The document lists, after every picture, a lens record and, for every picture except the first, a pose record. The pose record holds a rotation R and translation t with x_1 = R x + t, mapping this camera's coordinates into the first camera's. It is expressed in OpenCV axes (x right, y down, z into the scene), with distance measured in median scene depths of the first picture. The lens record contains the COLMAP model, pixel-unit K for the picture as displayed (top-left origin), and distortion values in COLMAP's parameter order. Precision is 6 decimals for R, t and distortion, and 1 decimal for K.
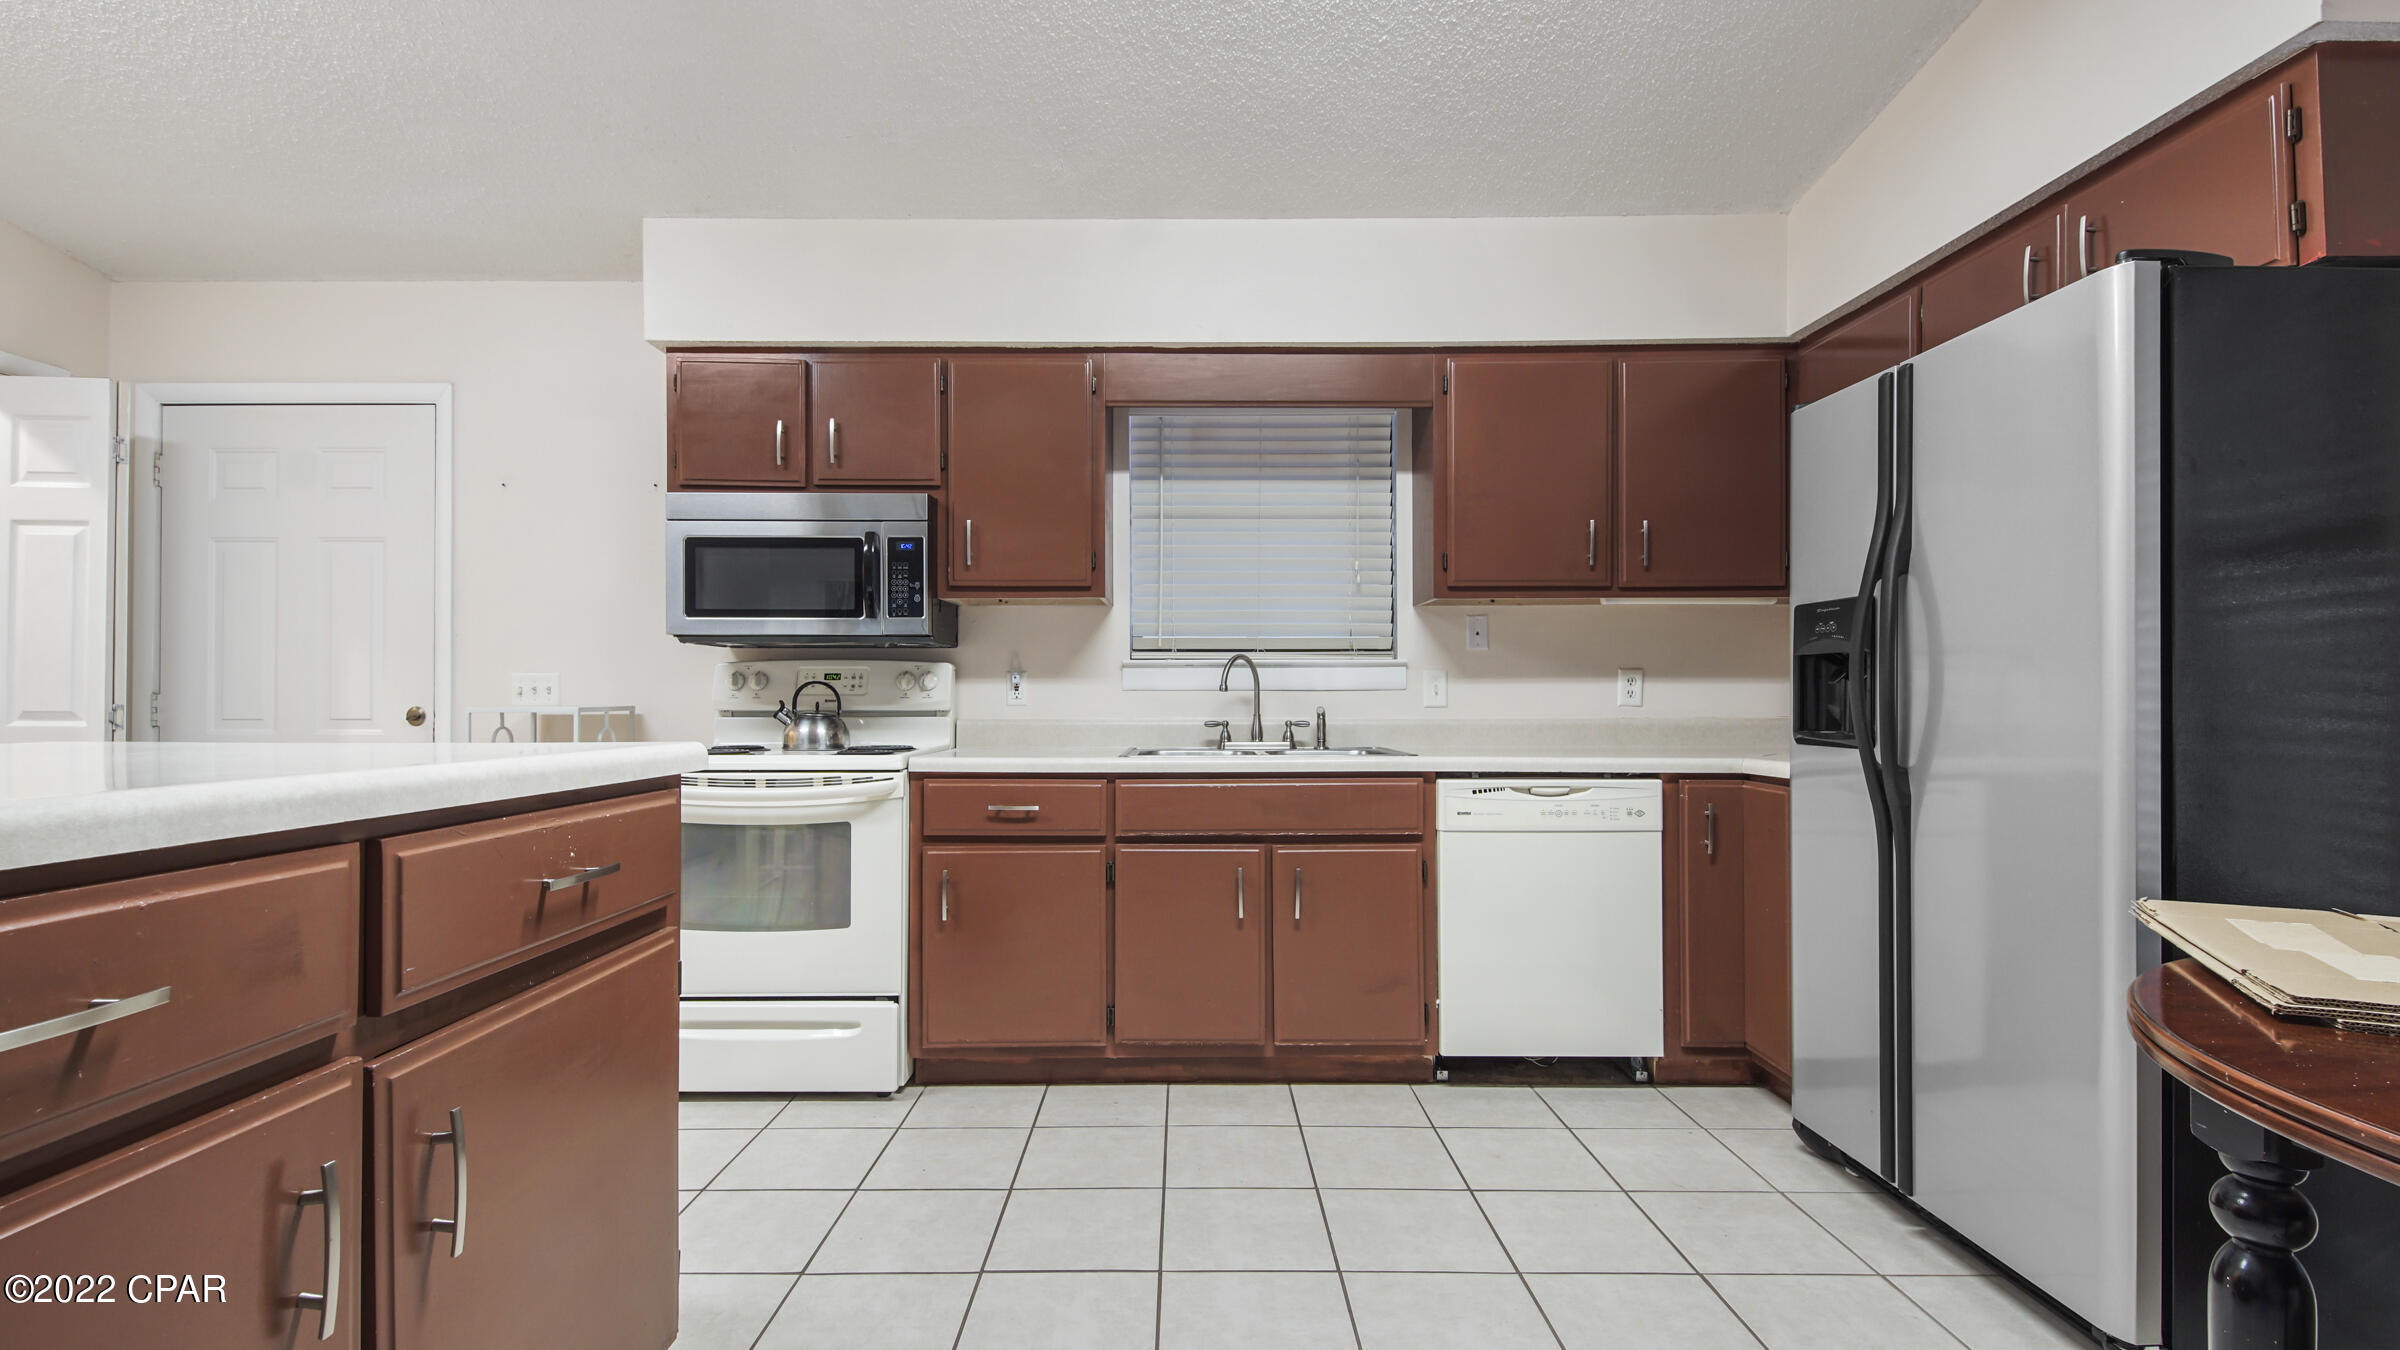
lens RADIAL K [[1062.0, 0, 1188.6], [0, 1062.0, 696.4], [0, 0, 1]] dist [0.037106, -0.022430]
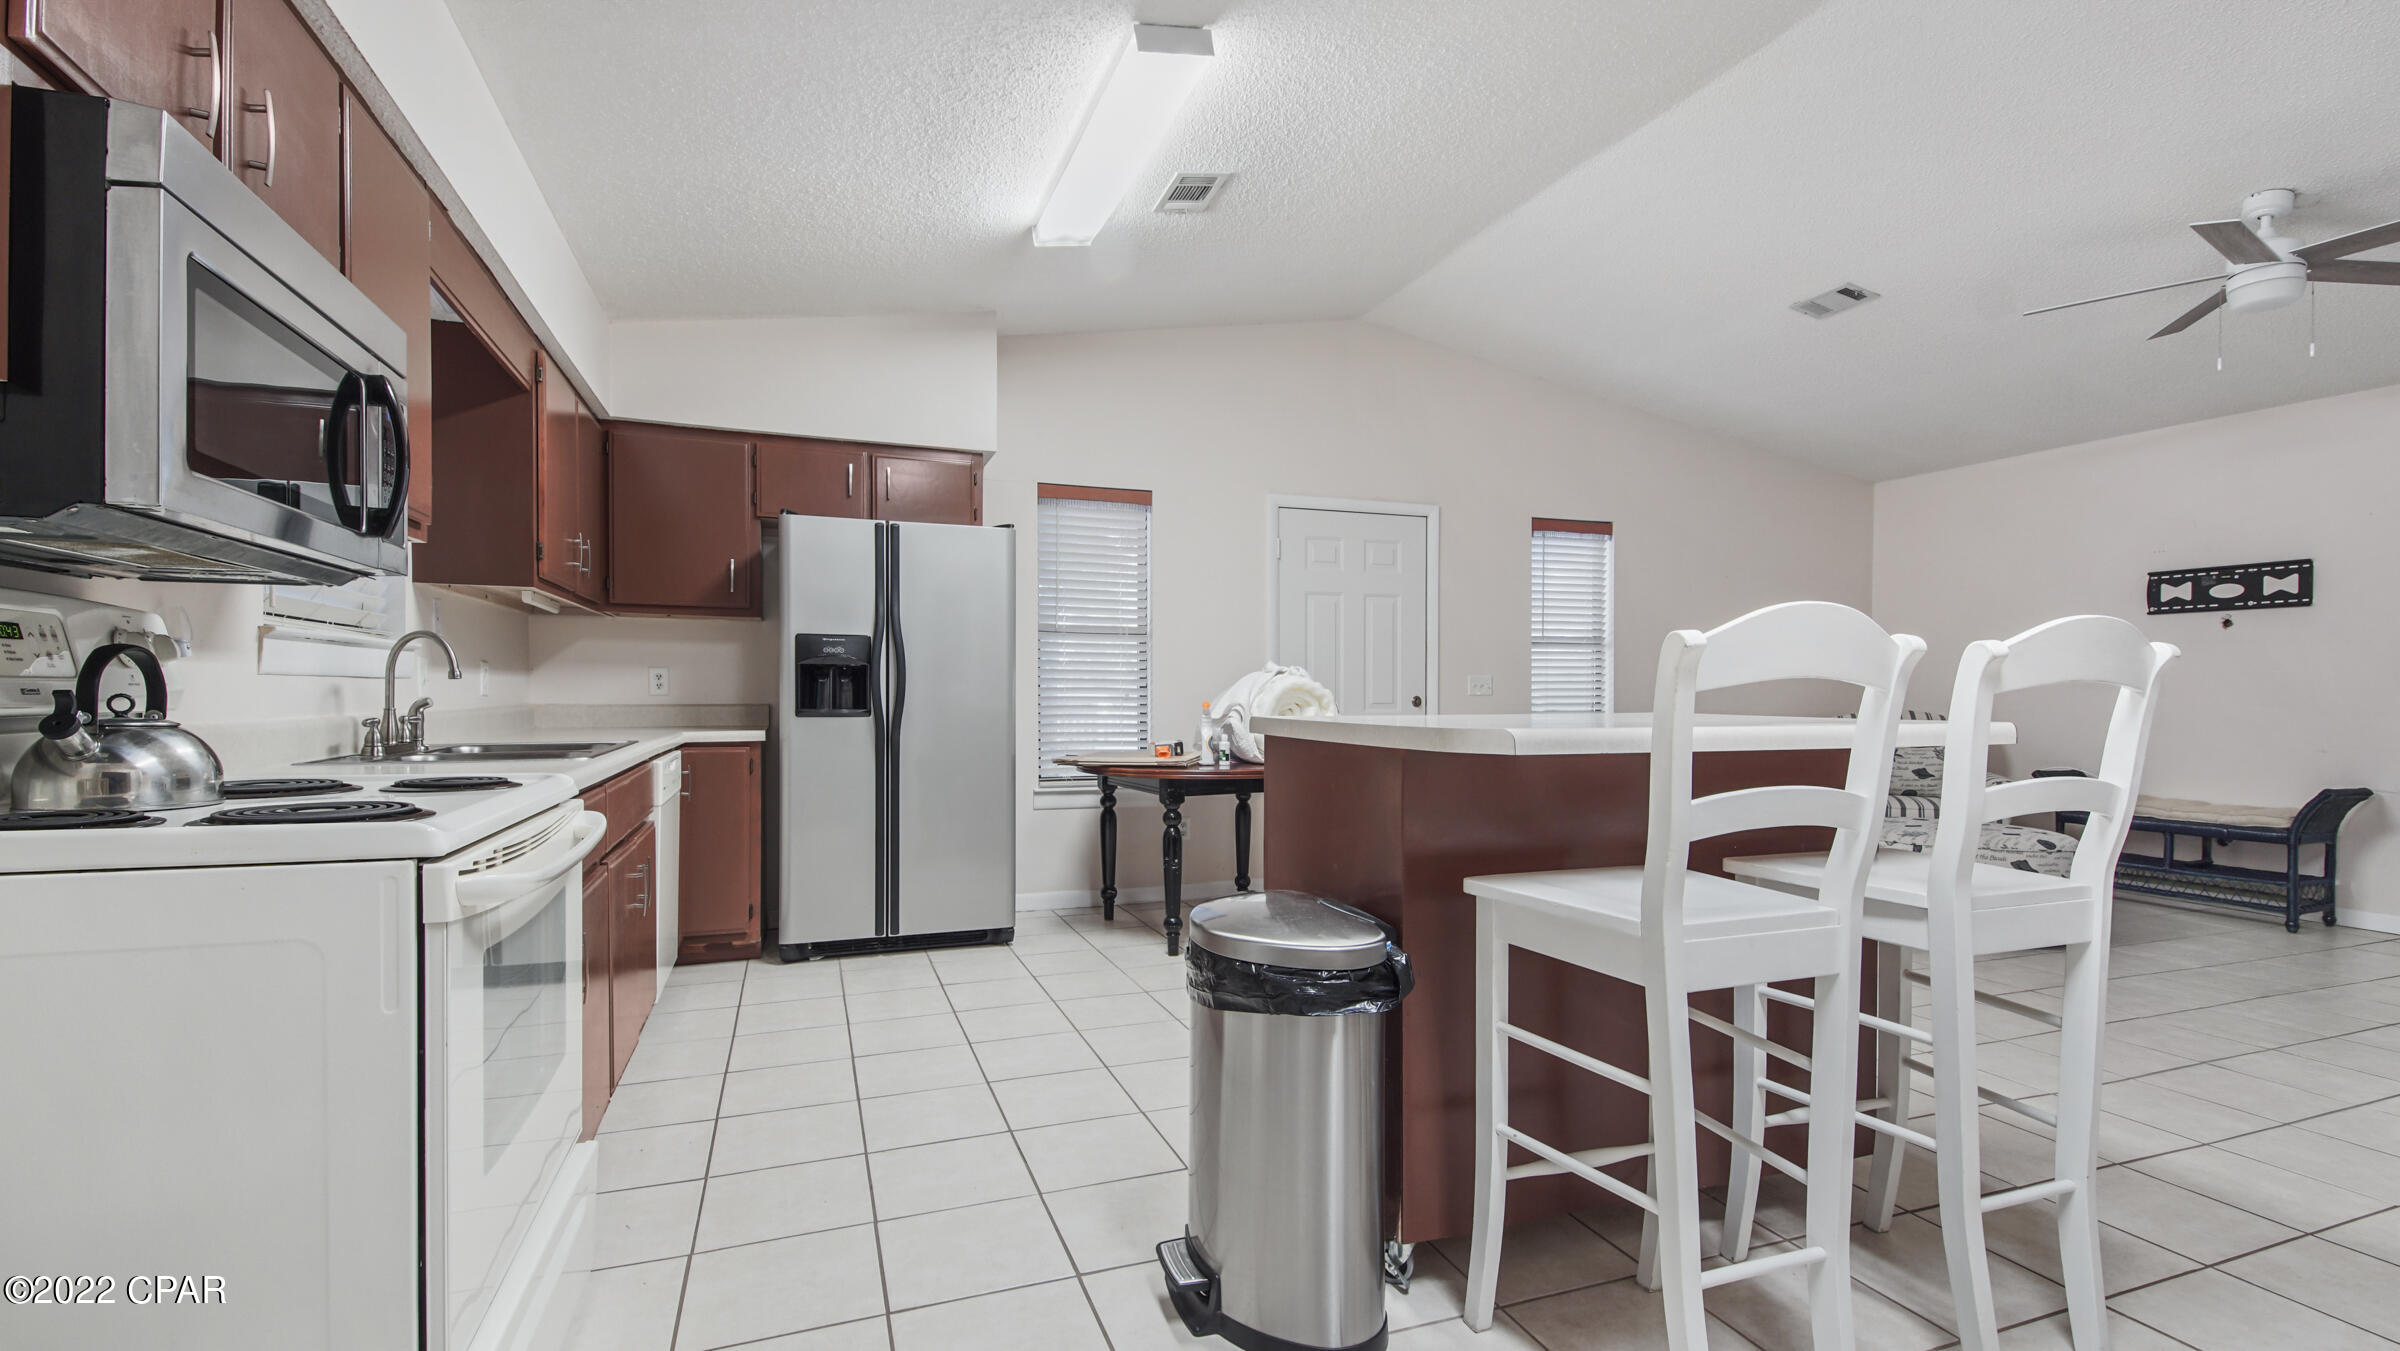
lens RADIAL K [[1068.4, 0, 1192.3], [0, 1068.4, 703.1], [0, 0, 1]] dist [0.046403, -0.026424]
pose [[-0.349154, -0.009966, 0.937012, -0.876641], [-0.006864, 0.999944, 0.008078, 0.003211], [-0.937040, -0.003611, -0.349203, 0.730414]]
